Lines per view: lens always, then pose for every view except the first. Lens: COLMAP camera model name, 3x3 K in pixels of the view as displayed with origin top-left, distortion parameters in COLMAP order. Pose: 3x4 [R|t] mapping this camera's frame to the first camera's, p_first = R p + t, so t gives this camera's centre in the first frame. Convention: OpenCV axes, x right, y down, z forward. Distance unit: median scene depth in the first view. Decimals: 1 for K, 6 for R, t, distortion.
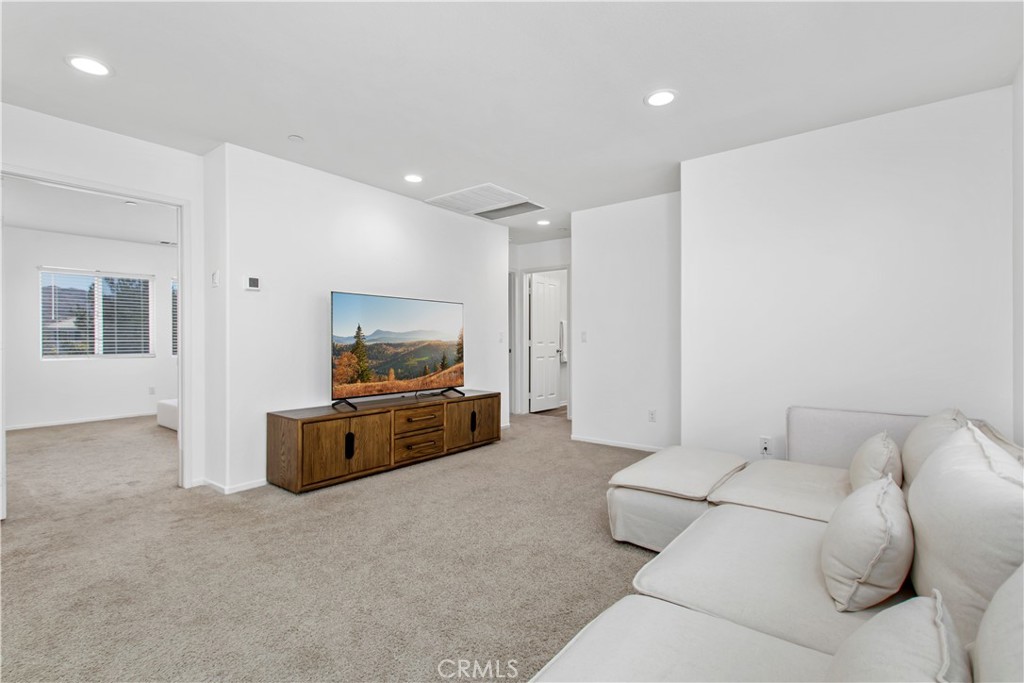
lens RADIAL K [[472.5, 0, 506.5], [0, 472.5, 337.5], [0, 0, 1]] dist [0.001877, -0.000641]
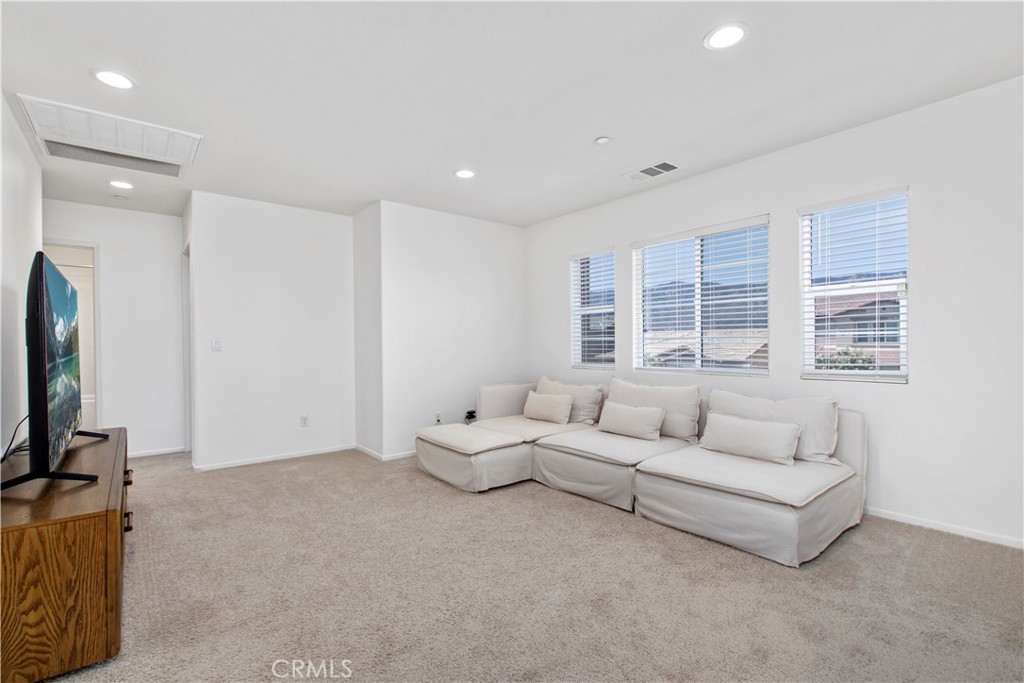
lens RADIAL K [[472.5, 0, 503.8], [0, 472.5, 346.6], [0, 0, 1]] dist [0.001877, -0.000641]
pose [[0.220879, -0.005983, 0.975283, -0.622015], [0.003955, 0.999978, 0.005238, -0.000925], [-0.975293, 0.002700, 0.220898, 0.357880]]
